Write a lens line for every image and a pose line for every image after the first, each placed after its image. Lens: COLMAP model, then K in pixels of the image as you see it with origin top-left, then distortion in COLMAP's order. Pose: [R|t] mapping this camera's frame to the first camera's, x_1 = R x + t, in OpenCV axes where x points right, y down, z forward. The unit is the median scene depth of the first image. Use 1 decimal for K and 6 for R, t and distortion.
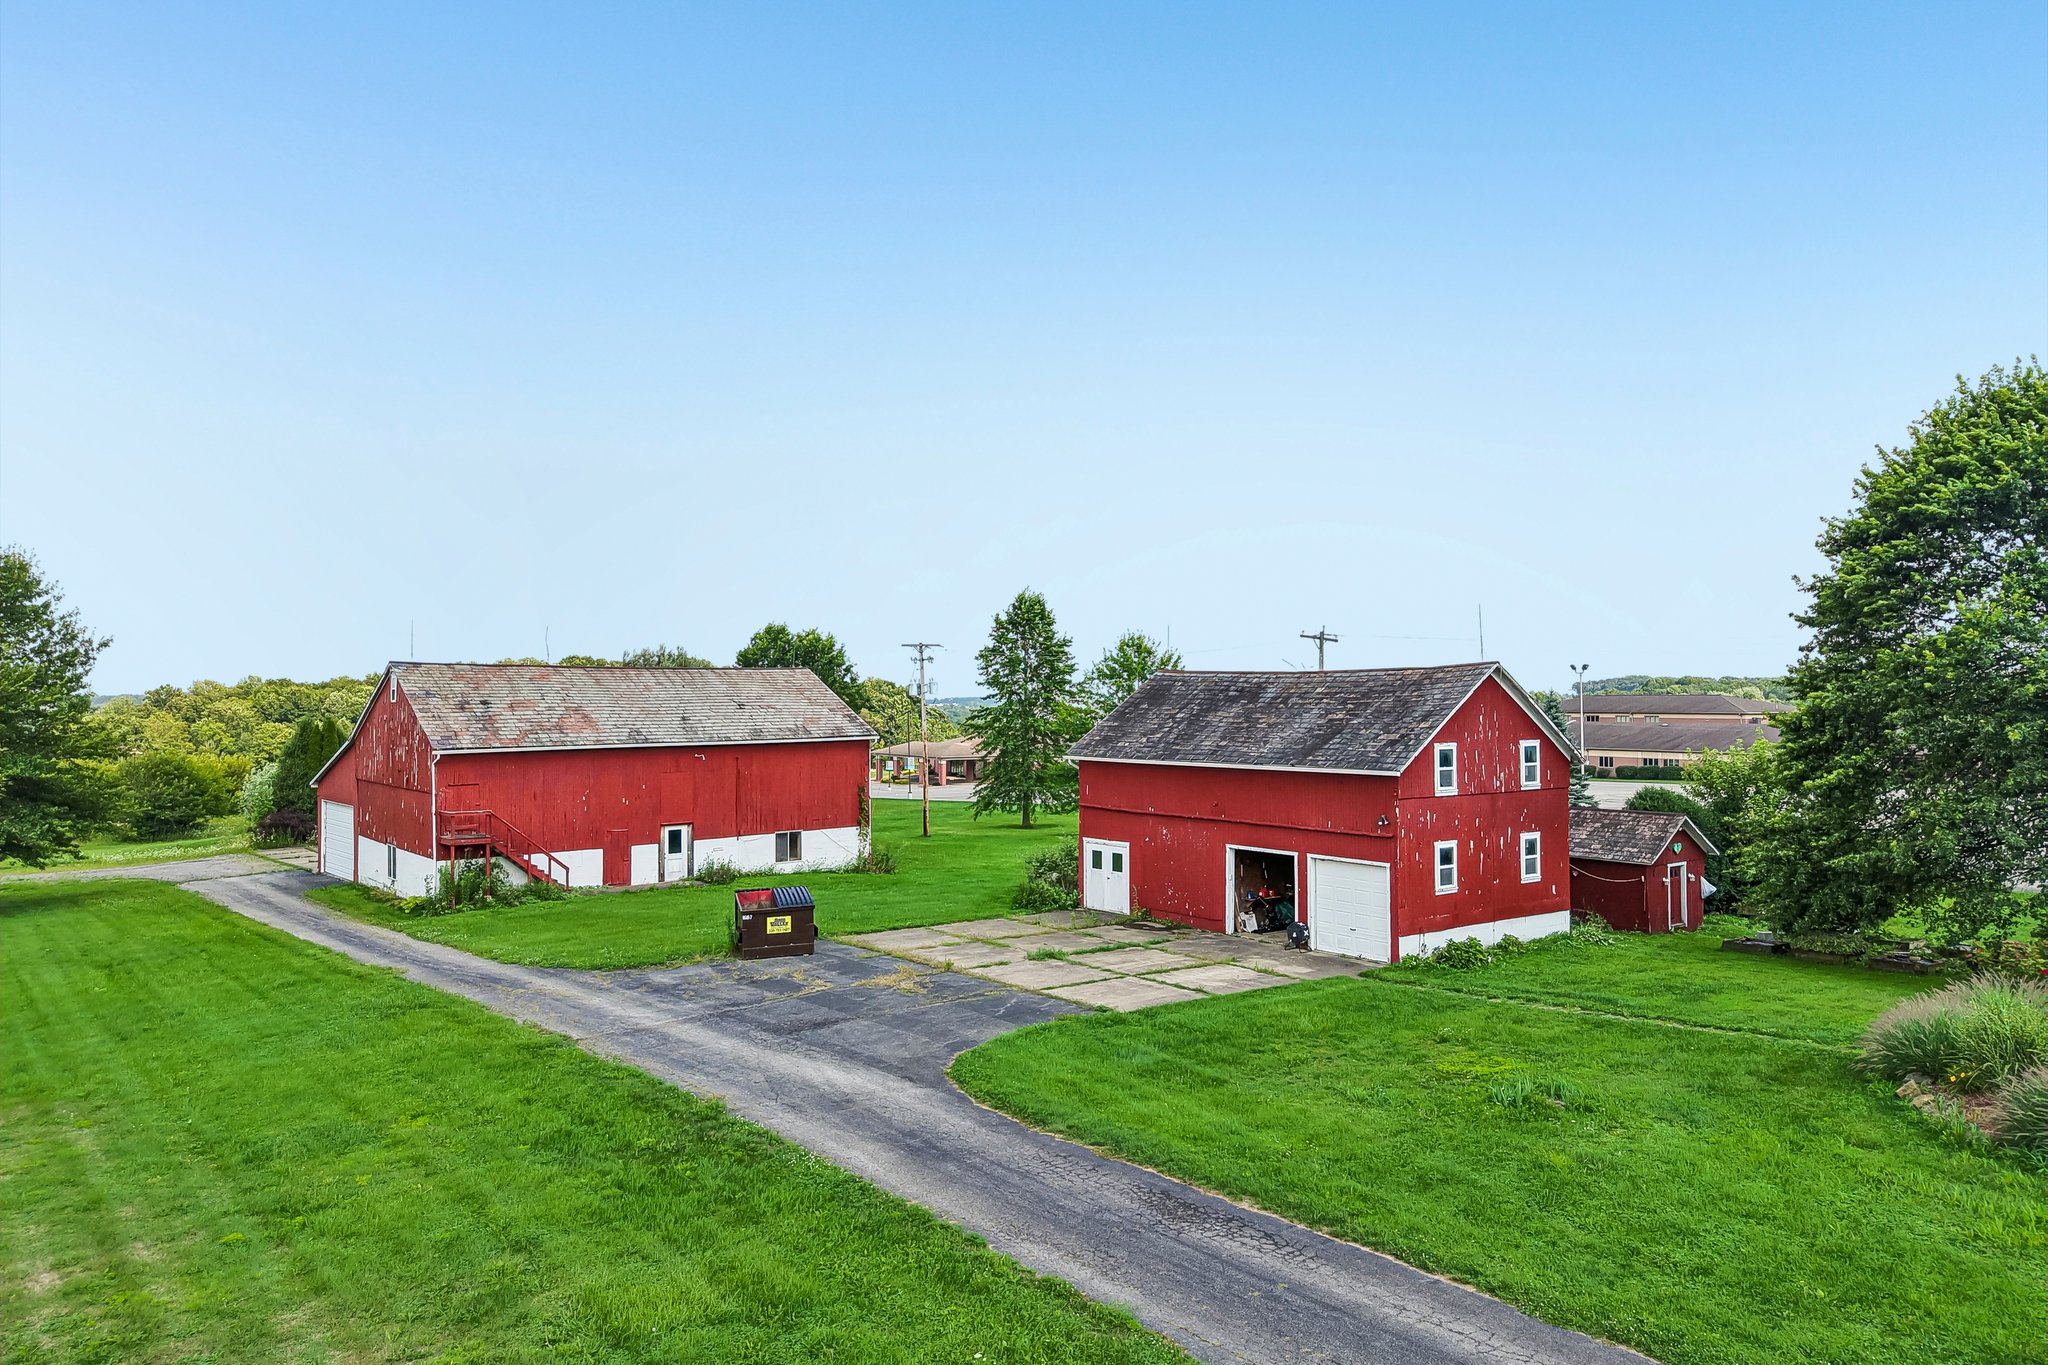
lens RADIAL K [[1369.0, 0, 1028.5], [0, 1369.0, 673.6], [0, 0, 1]] dist [0.021927, -0.028174]
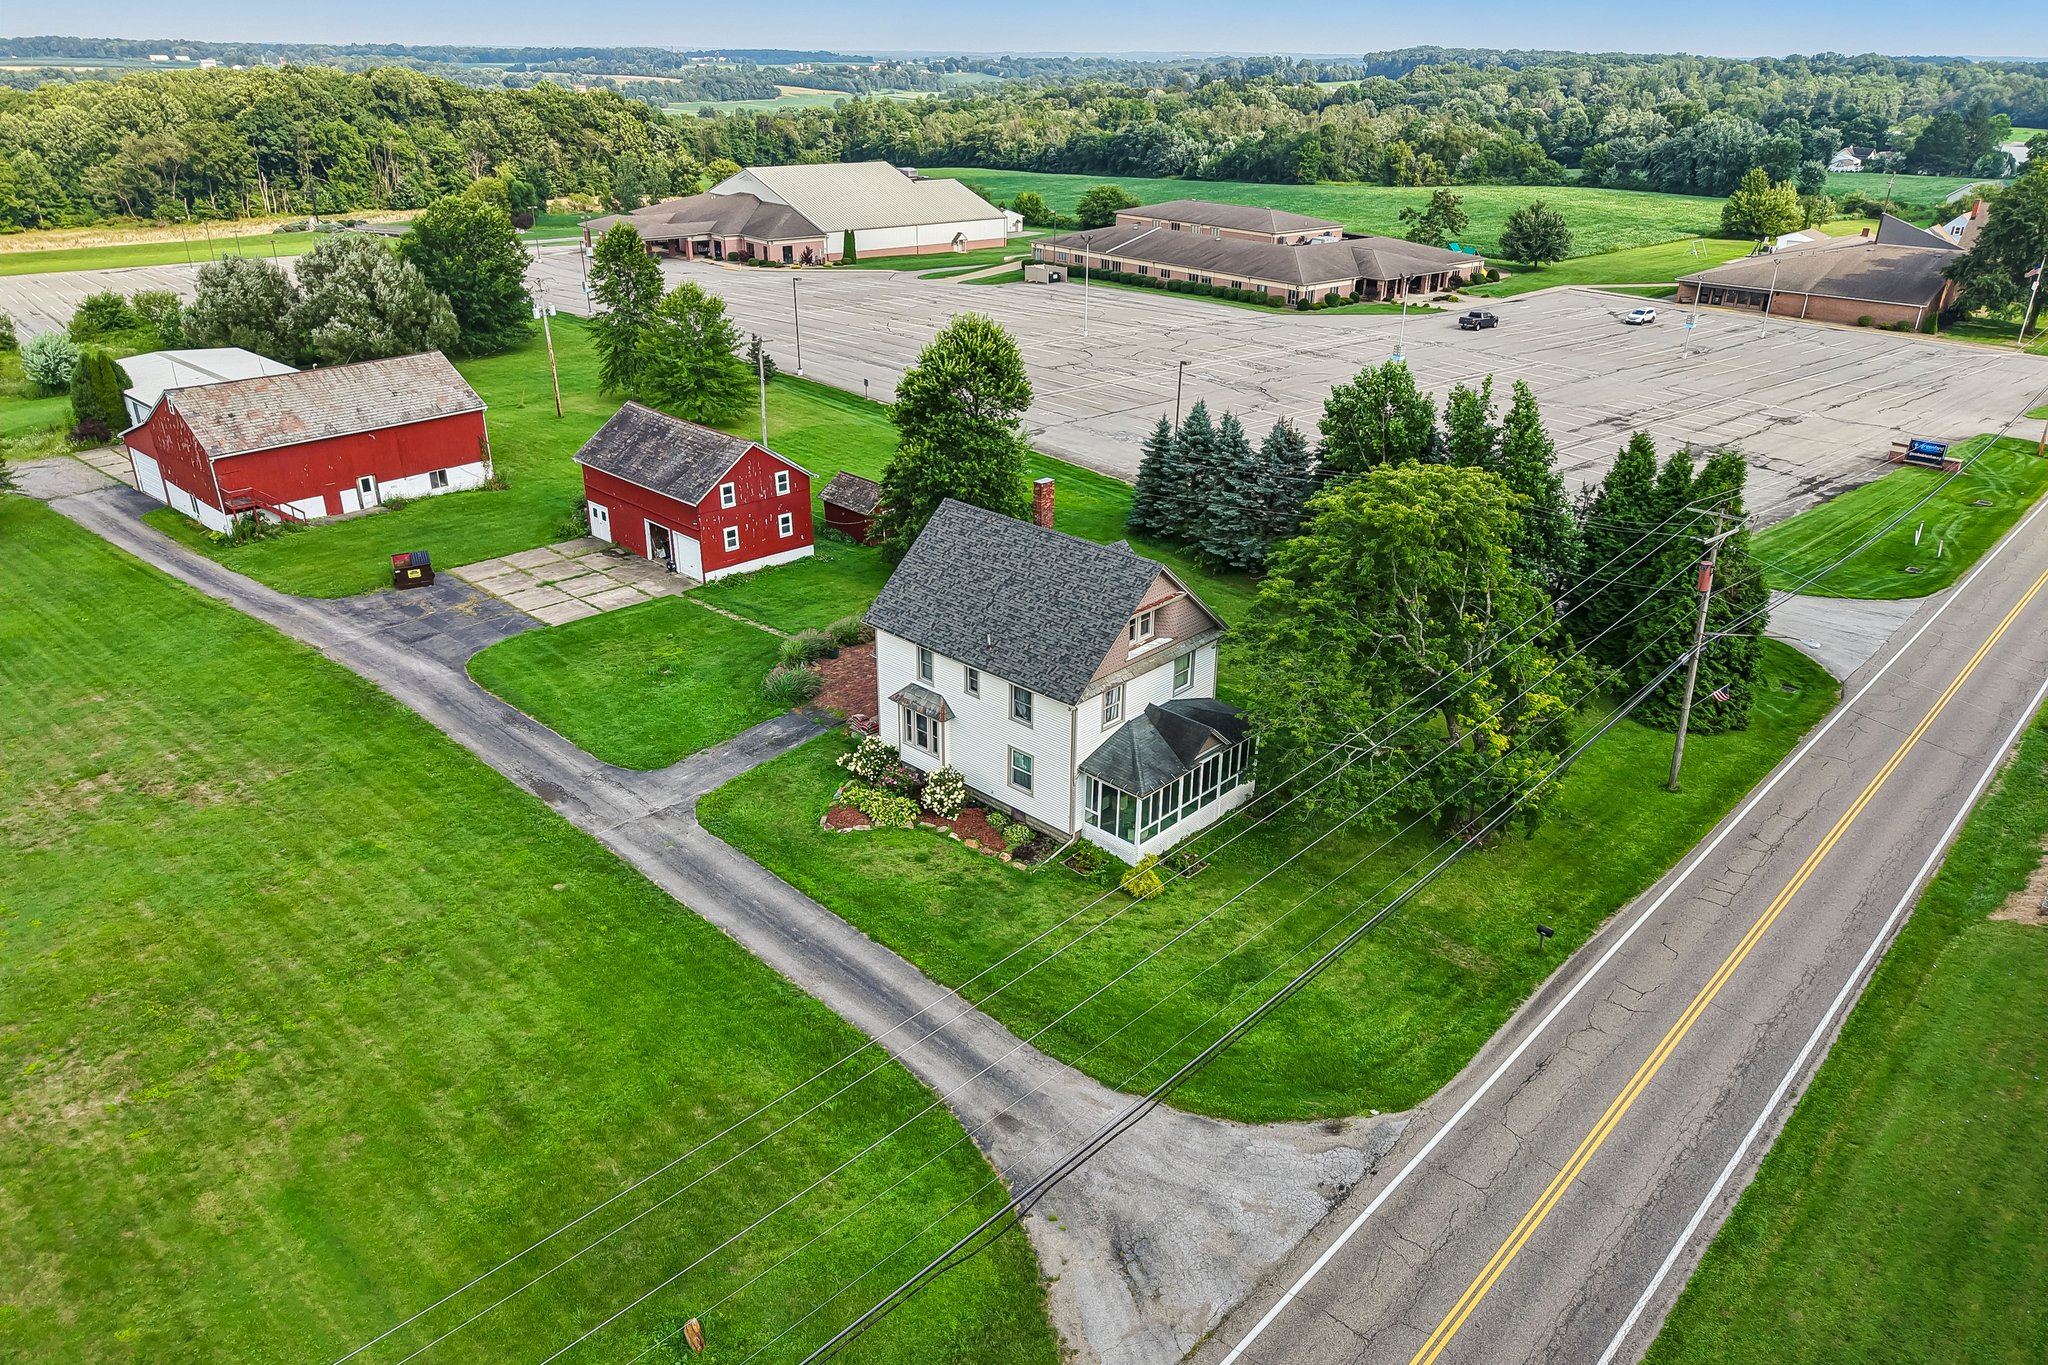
lens RADIAL K [[1369.0, 0, 1021.8], [0, 1369.0, 674.6], [0, 0, 1]] dist [0.021927, -0.028174]
pose [[0.989907, -0.045279, 0.134293, 0.394728], [-0.016790, 0.903446, 0.428374, -0.520577], [-0.140722, -0.426305, 0.893567, -0.951920]]
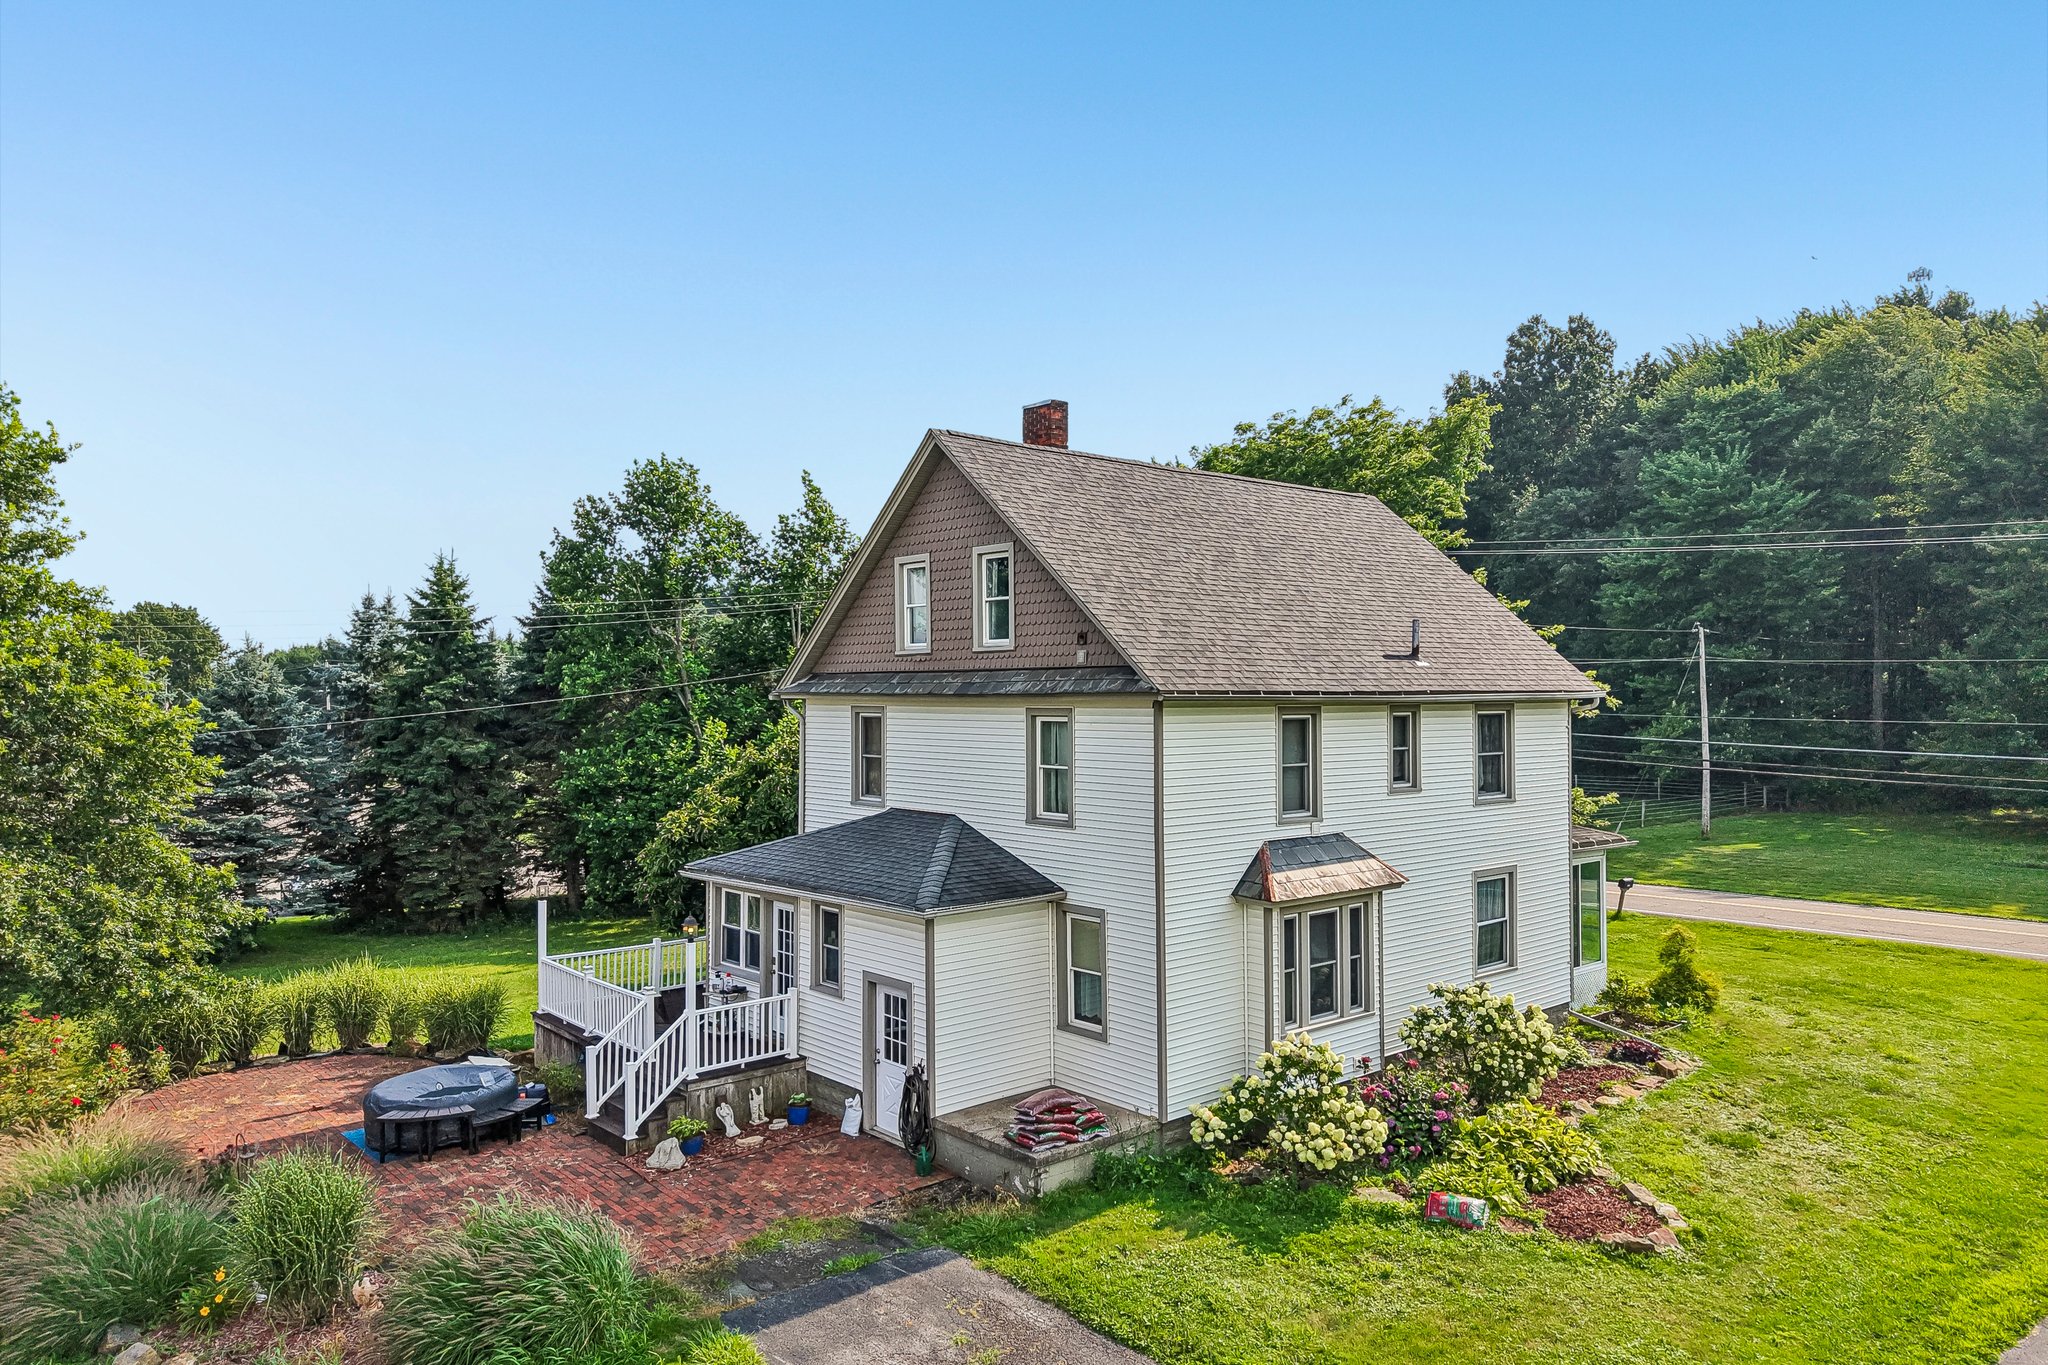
lens RADIAL K [[1369.0, 0, 1019.7], [0, 1369.0, 680.8], [0, 0, 1]] dist [0.021927, -0.028174]
pose [[-0.030565, 0.006567, 0.999511, 0.010379], [-0.015469, 0.999856, -0.007043, 0.000140], [-0.999413, -0.015676, -0.030459, 0.328536]]
